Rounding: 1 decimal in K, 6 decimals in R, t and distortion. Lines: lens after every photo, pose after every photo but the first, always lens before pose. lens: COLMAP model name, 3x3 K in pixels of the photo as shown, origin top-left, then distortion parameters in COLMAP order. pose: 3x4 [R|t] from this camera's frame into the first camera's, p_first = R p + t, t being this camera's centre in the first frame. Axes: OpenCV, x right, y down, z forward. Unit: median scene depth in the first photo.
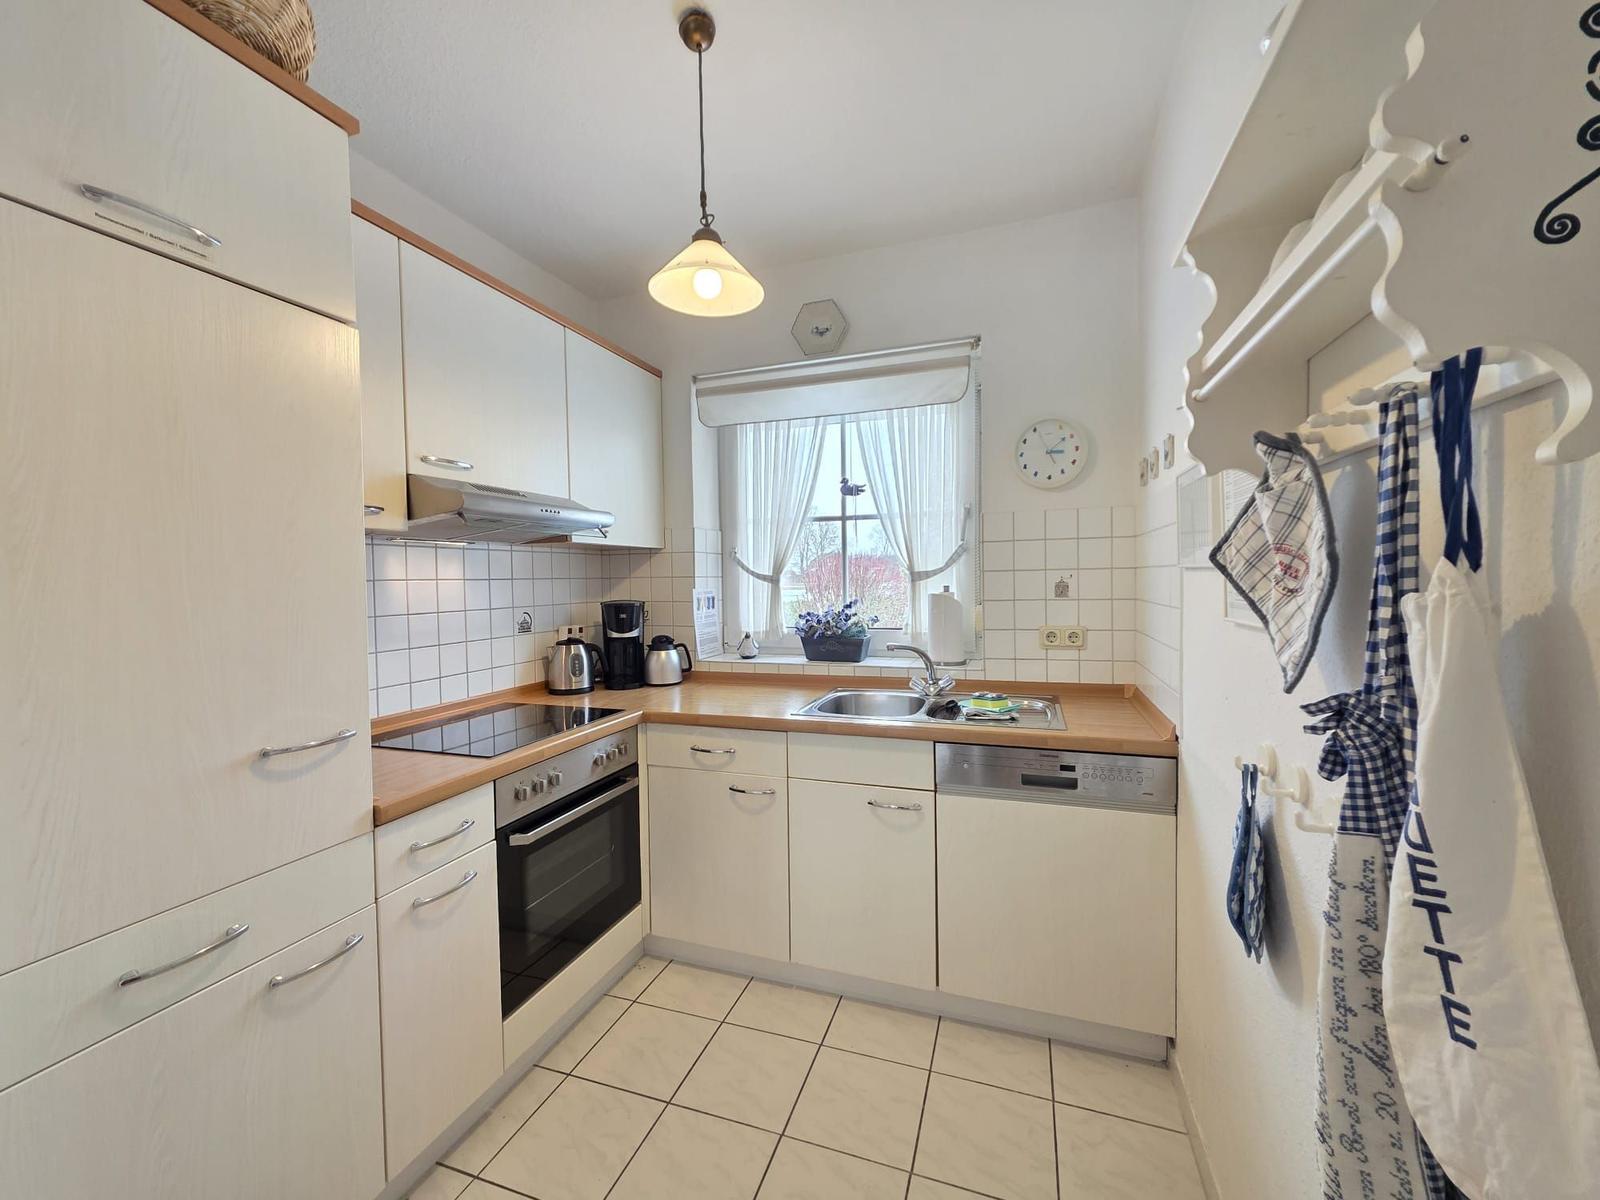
lens RADIAL K [[633.4, 0, 804.2], [0, 633.4, 598.1], [0, 0, 1]] dist [0.004470, -0.000636]
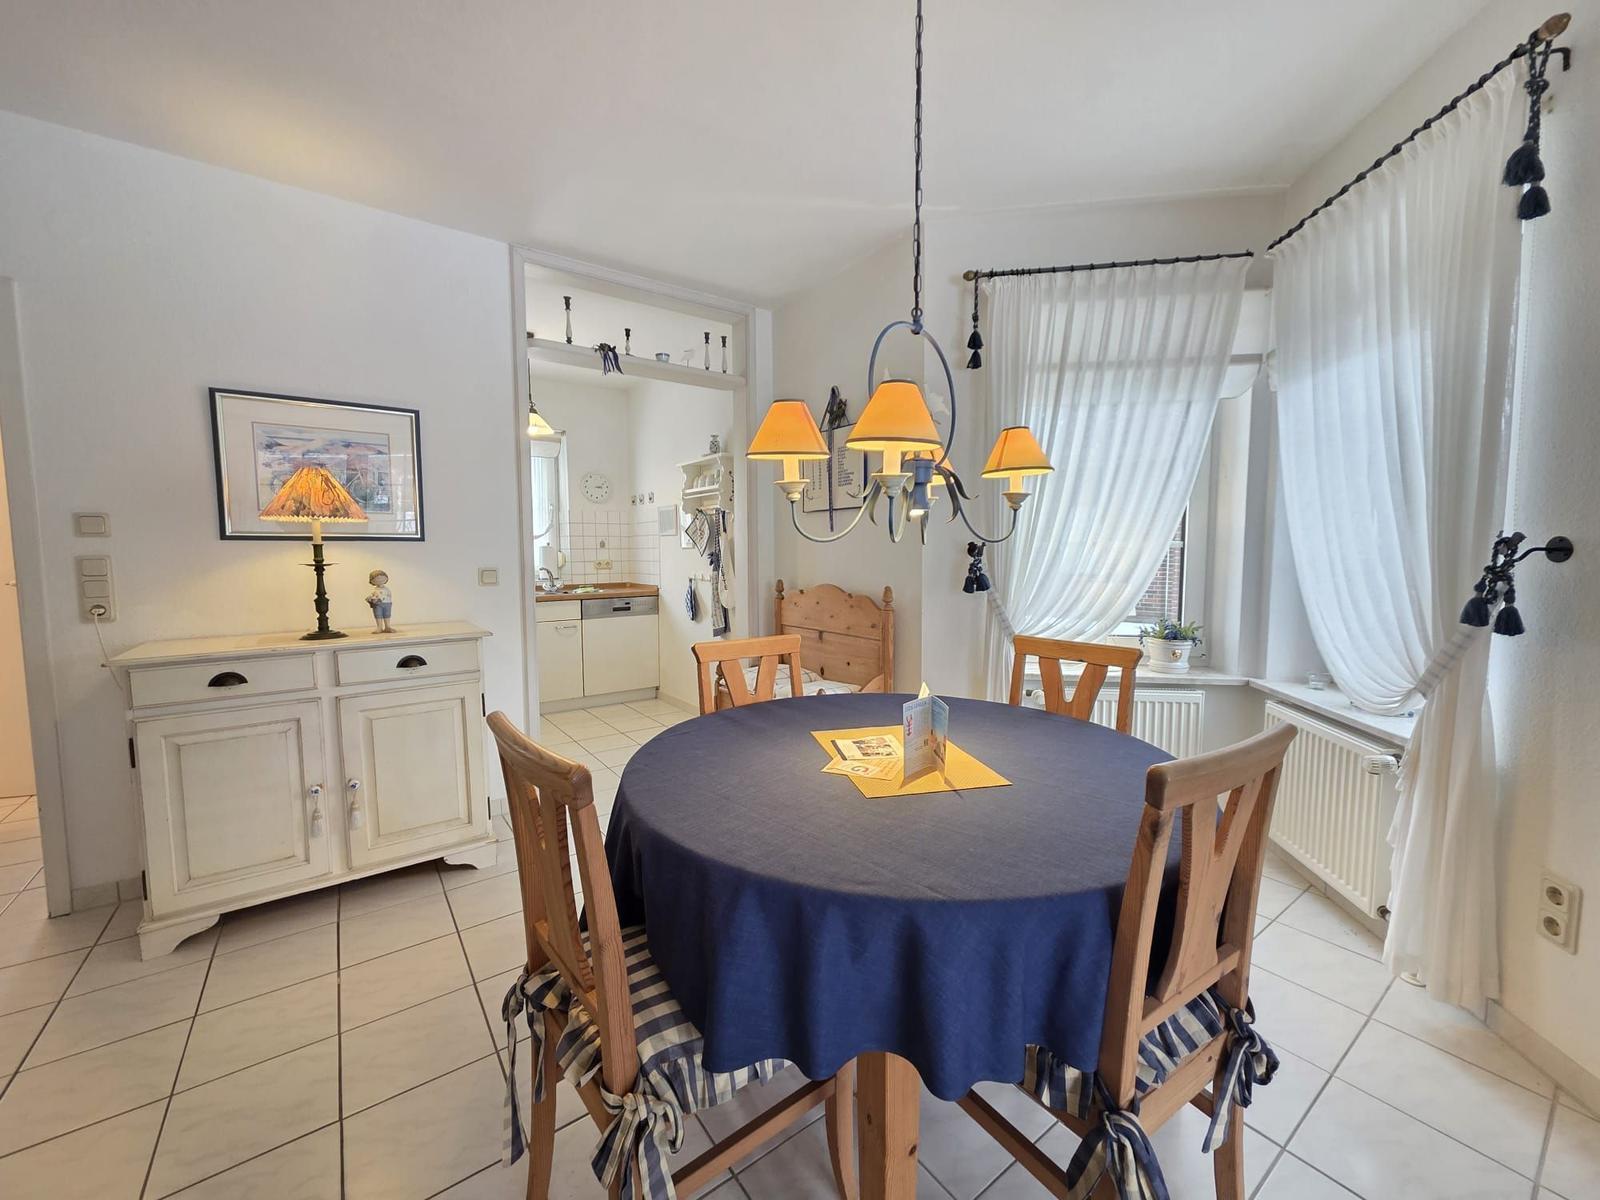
lens RADIAL K [[633.4, 0, 807.4], [0, 633.4, 601.4], [0, 0, 1]] dist [0.004470, -0.000636]
pose [[0.566051, -0.051875, 0.822736, -1.520772], [0.022581, 0.998619, 0.047428, 0.139266], [-0.824061, -0.008269, 0.566441, -1.338908]]
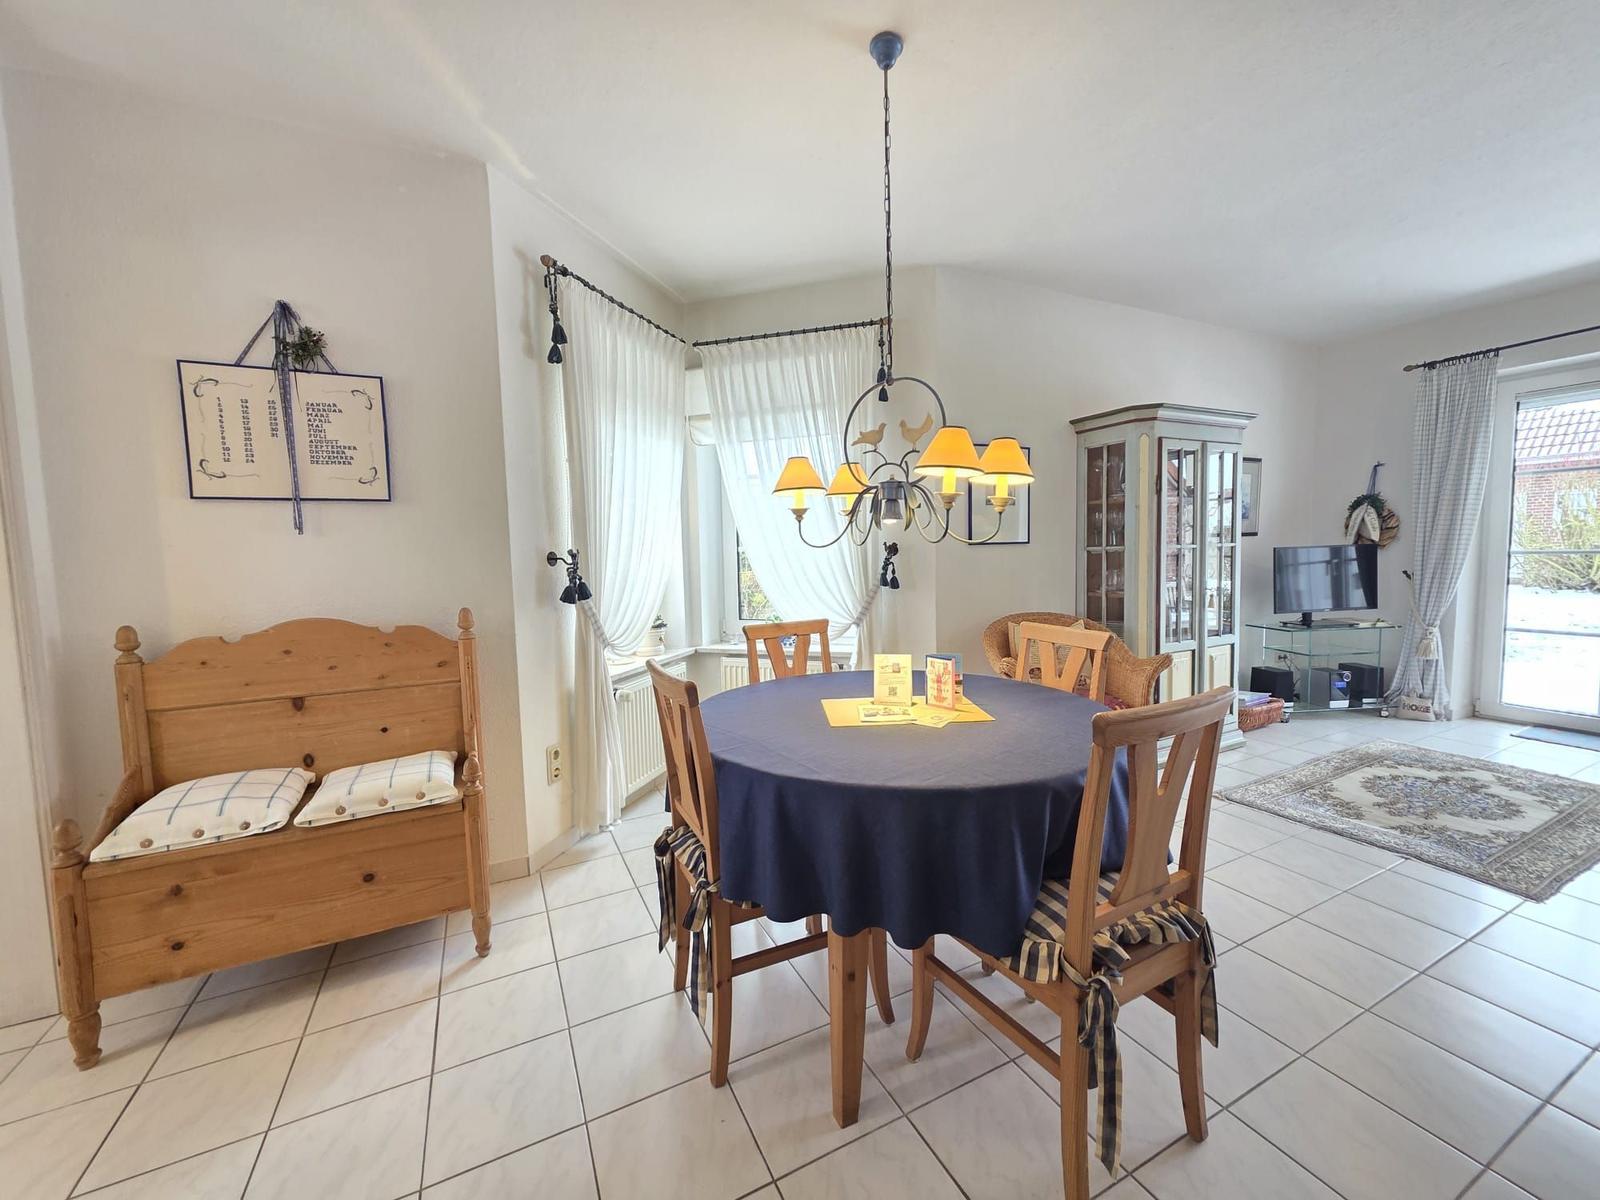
lens RADIAL K [[633.4, 0, 801.8], [0, 633.4, 596.4], [0, 0, 1]] dist [0.004470, -0.000636]
pose [[-0.712900, -0.016591, 0.701070, -1.402519], [0.060778, 0.994496, 0.085339, 0.092237], [-0.698627, 0.103448, -0.707968, -0.106592]]
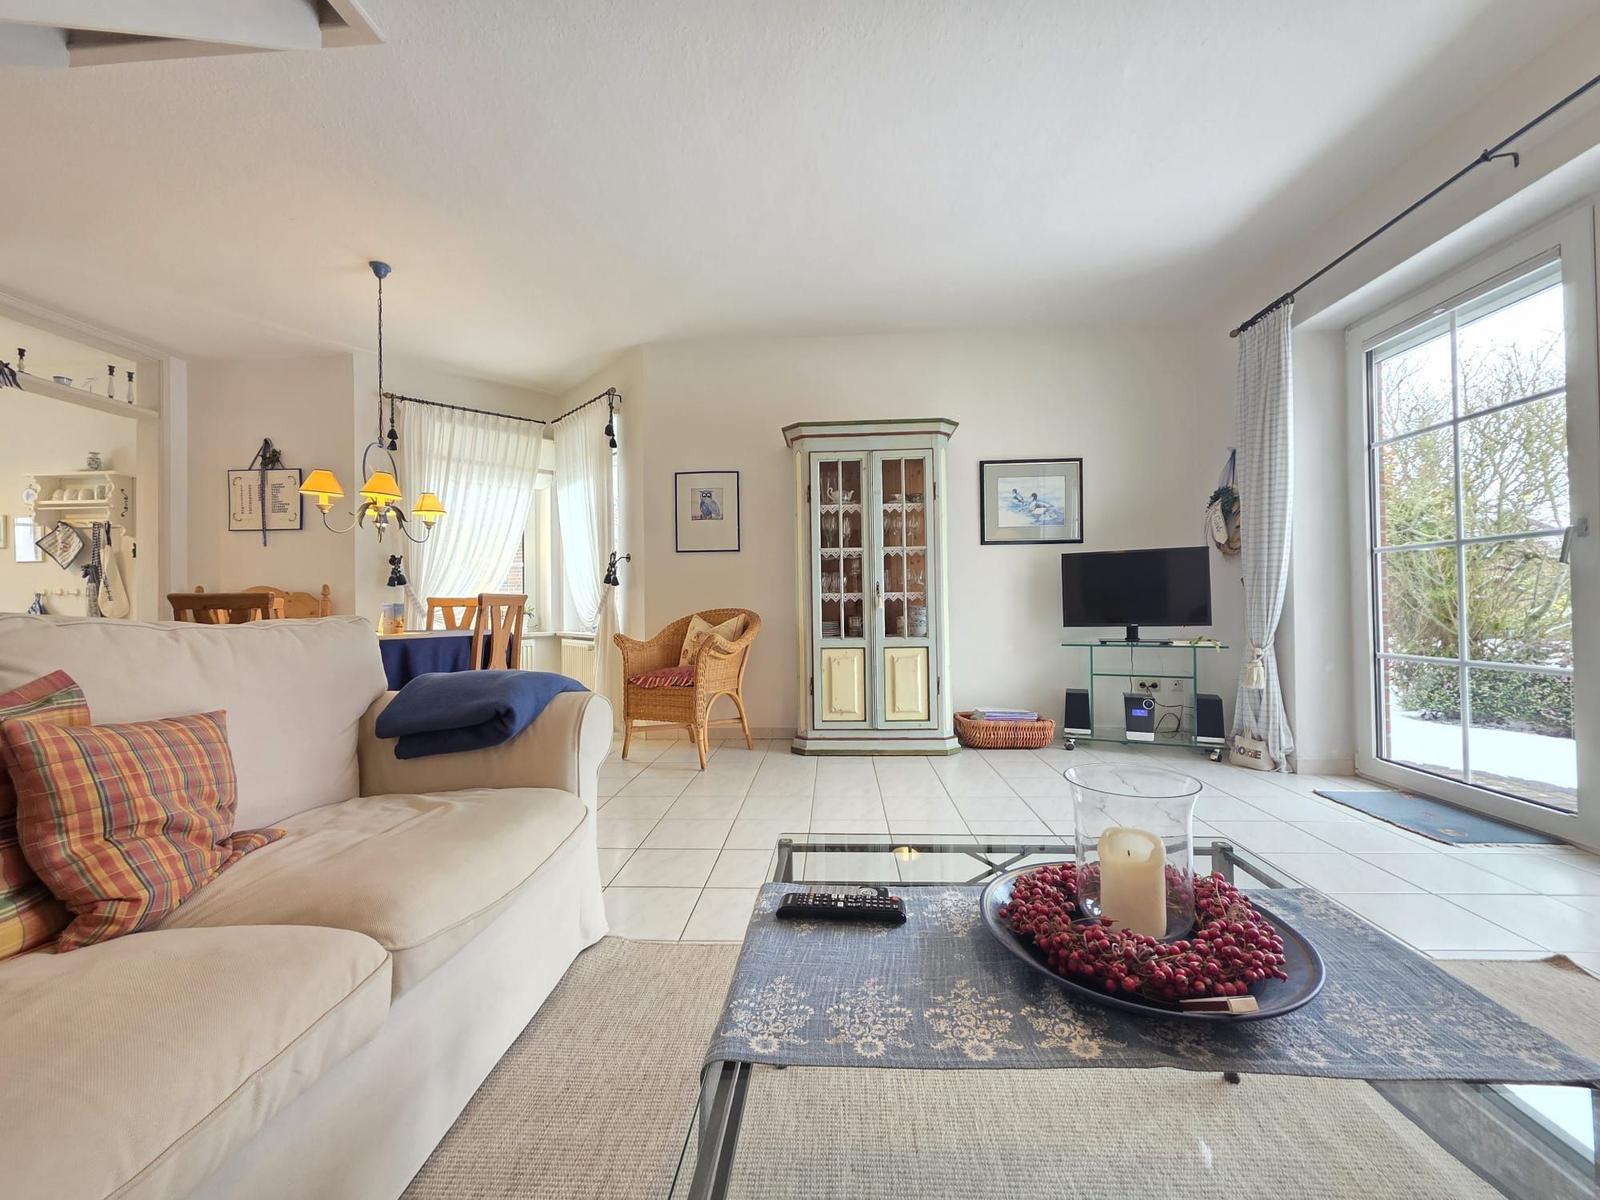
lens RADIAL K [[633.4, 0, 798.3], [0, 633.4, 594.9], [0, 0, 1]] dist [0.004470, -0.000636]
pose [[-0.270803, 0.034594, 0.962013, -2.865299], [0.050309, 0.998497, -0.021744, 0.372397], [-0.961319, 0.042509, -0.272136, -1.644021]]
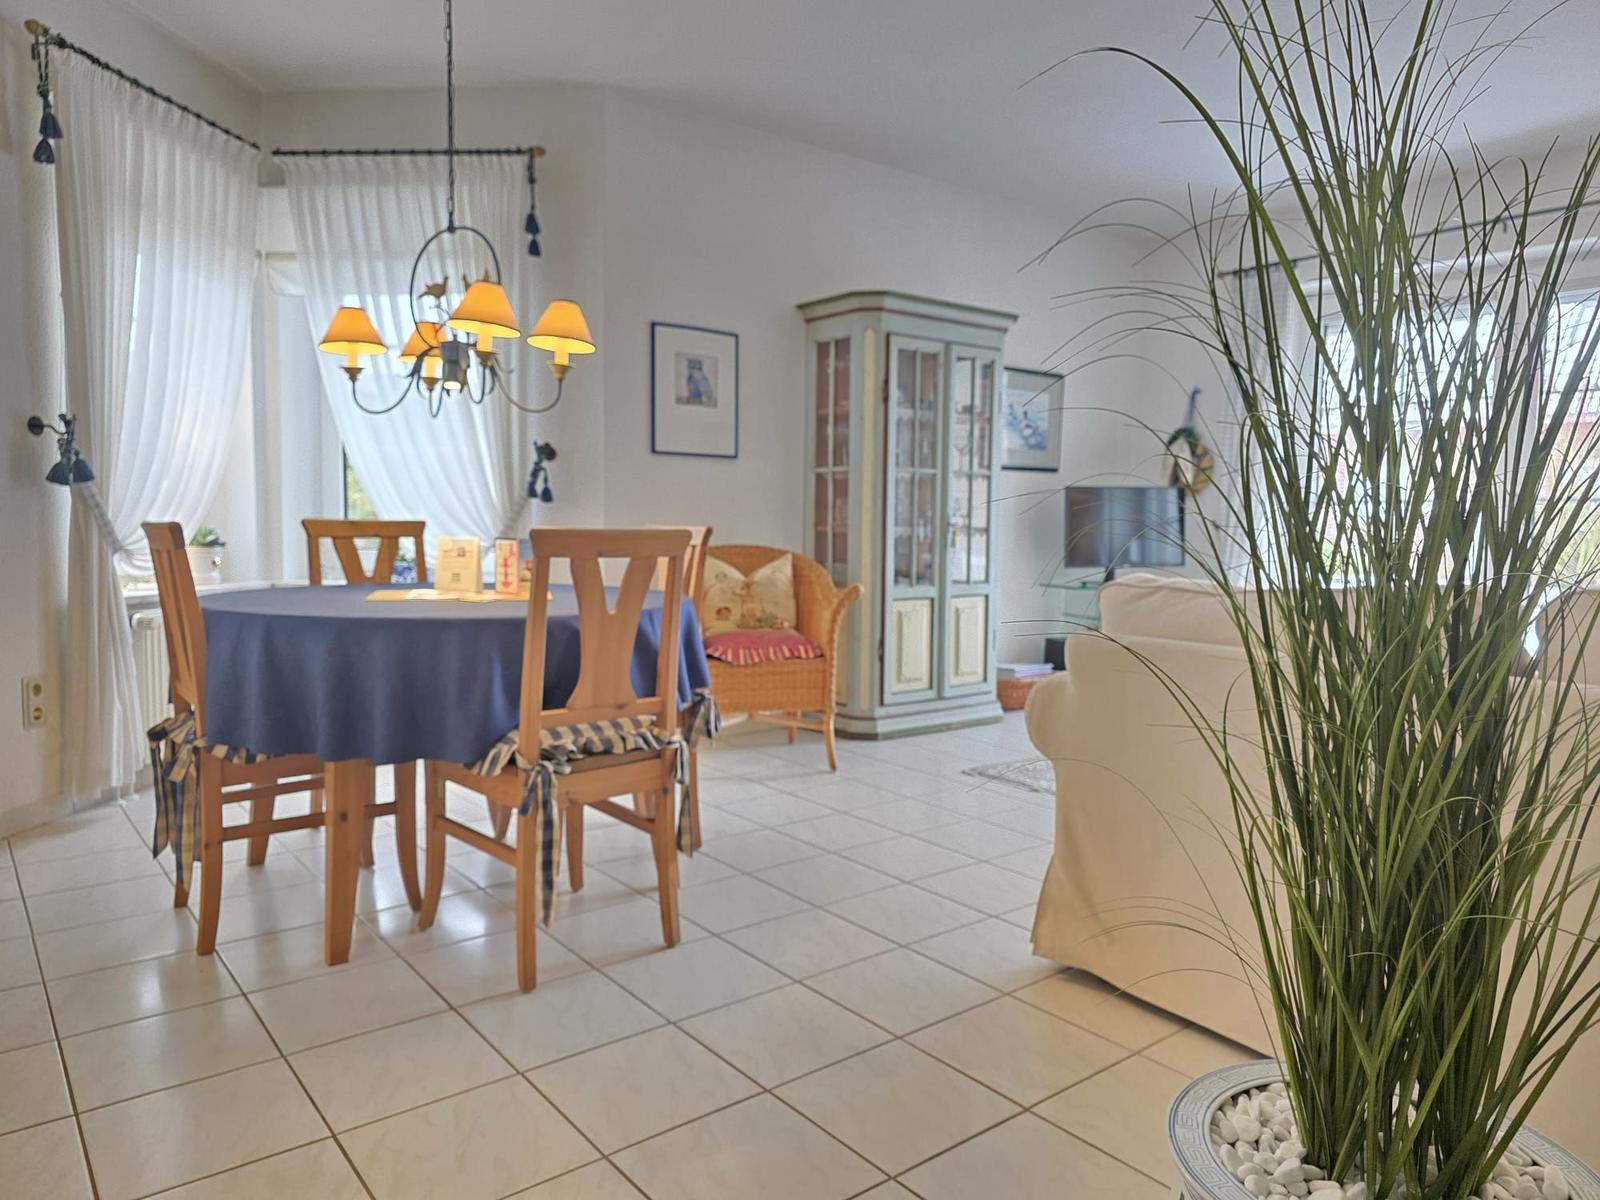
lens RADIAL K [[1079.3, 0, 799.3], [0, 1079.3, 605.9], [0, 0, 1]] dist [0.042282, -0.033796]
pose [[-0.842019, -0.037710, 0.538128, -2.109093], [0.018963, 0.994868, 0.099389, 0.247010], [-0.539114, 0.093892, -0.836983, 0.151024]]
